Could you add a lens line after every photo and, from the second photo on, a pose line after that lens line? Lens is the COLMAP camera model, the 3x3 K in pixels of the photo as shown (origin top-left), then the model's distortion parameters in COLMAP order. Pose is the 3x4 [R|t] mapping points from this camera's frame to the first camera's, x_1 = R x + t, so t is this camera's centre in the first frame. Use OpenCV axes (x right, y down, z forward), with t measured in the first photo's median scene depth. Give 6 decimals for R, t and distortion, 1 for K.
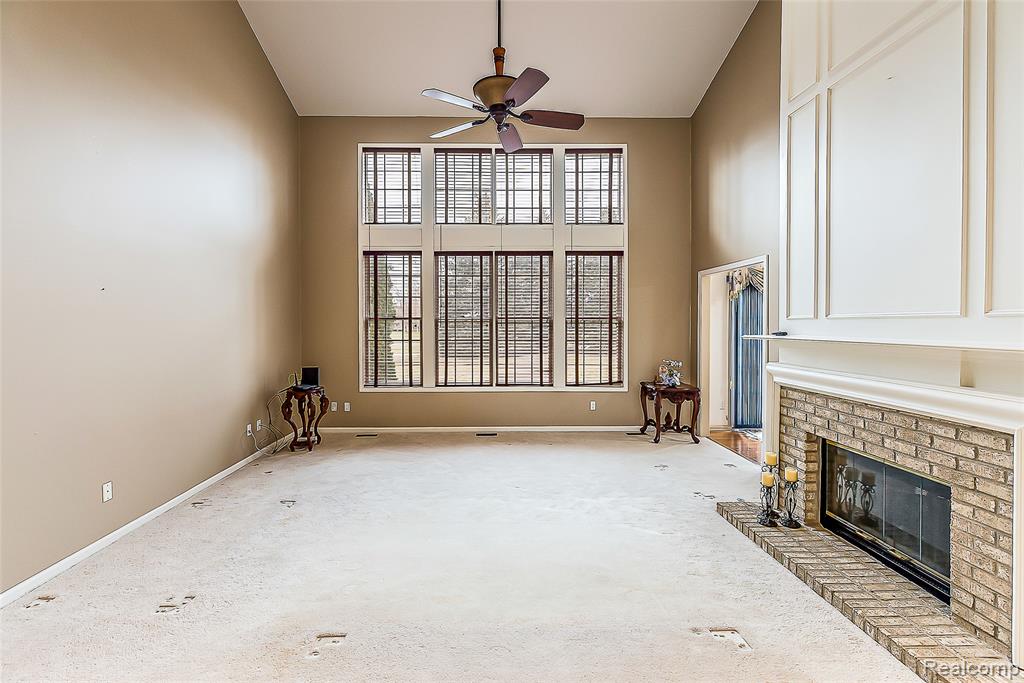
lens RADIAL K [[420.1, 0, 494.0], [0, 420.1, 330.7], [0, 0, 1]] dist [0.000157, -0.005687]
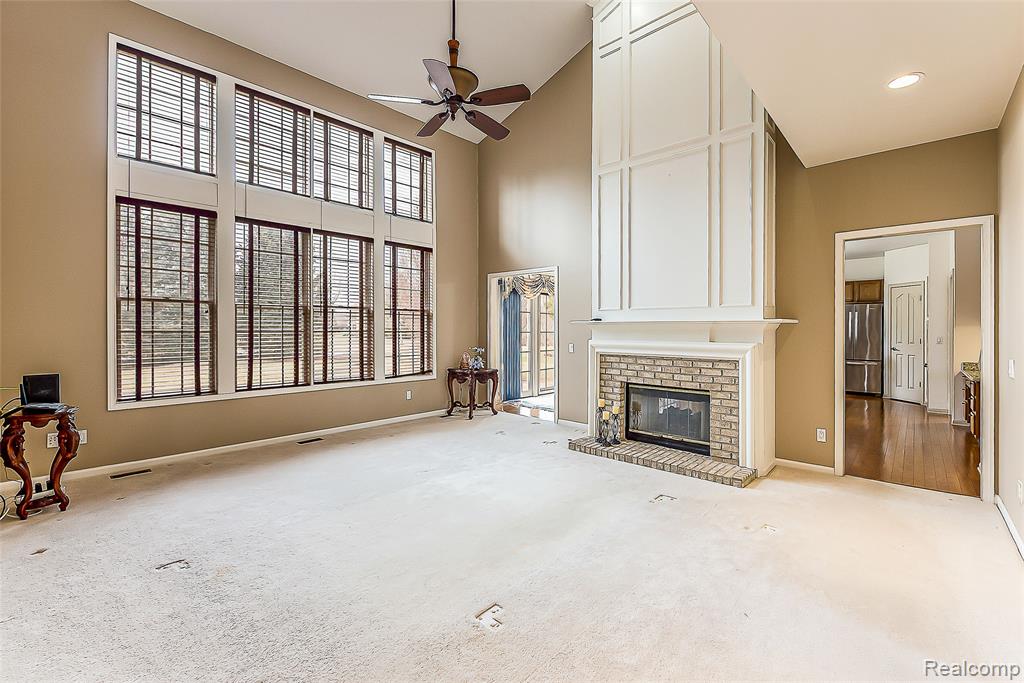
lens RADIAL K [[435.9, 0, 514.1], [0, 435.9, 329.9], [0, 0, 1]] dist [-0.016282, -0.000324]
pose [[0.687417, 0.000735, 0.726262, -0.407459], [0.007398, 0.999941, -0.008013, 0.033500], [-0.726225, 0.010881, 0.687371, 0.096407]]
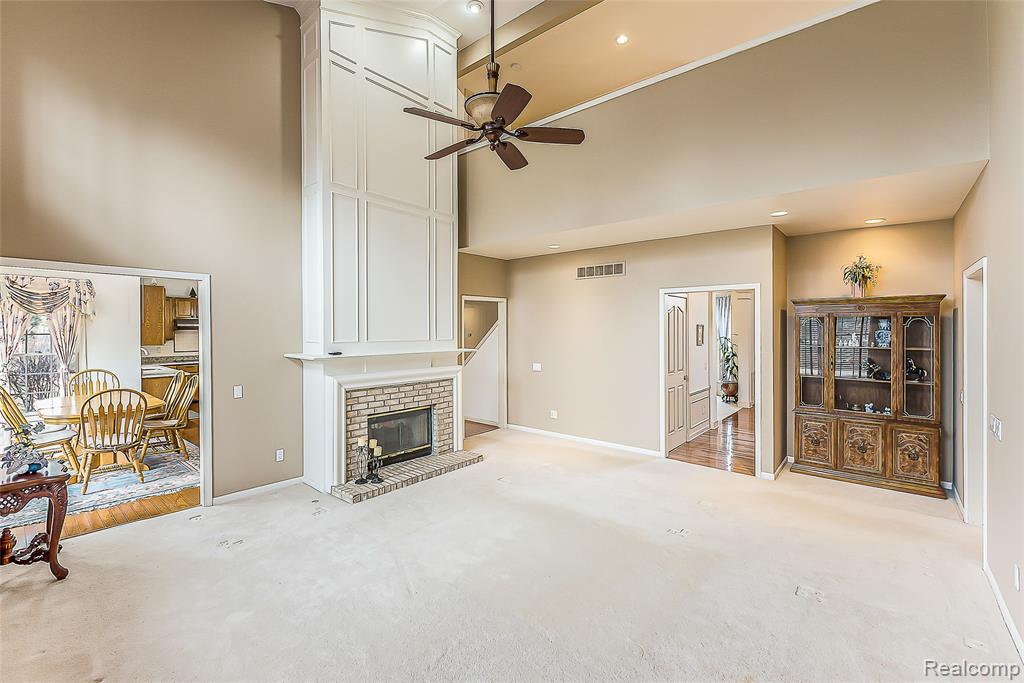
lens RADIAL K [[420.1, 0, 494.0], [0, 420.1, 330.7], [0, 0, 1]] dist [0.000157, -0.005687]
pose [[-0.724677, 0.008308, 0.689039, -0.384555], [0.020147, 0.999755, 0.009135, -0.043125], [-0.688795, 0.020502, -0.724667, 1.031452]]
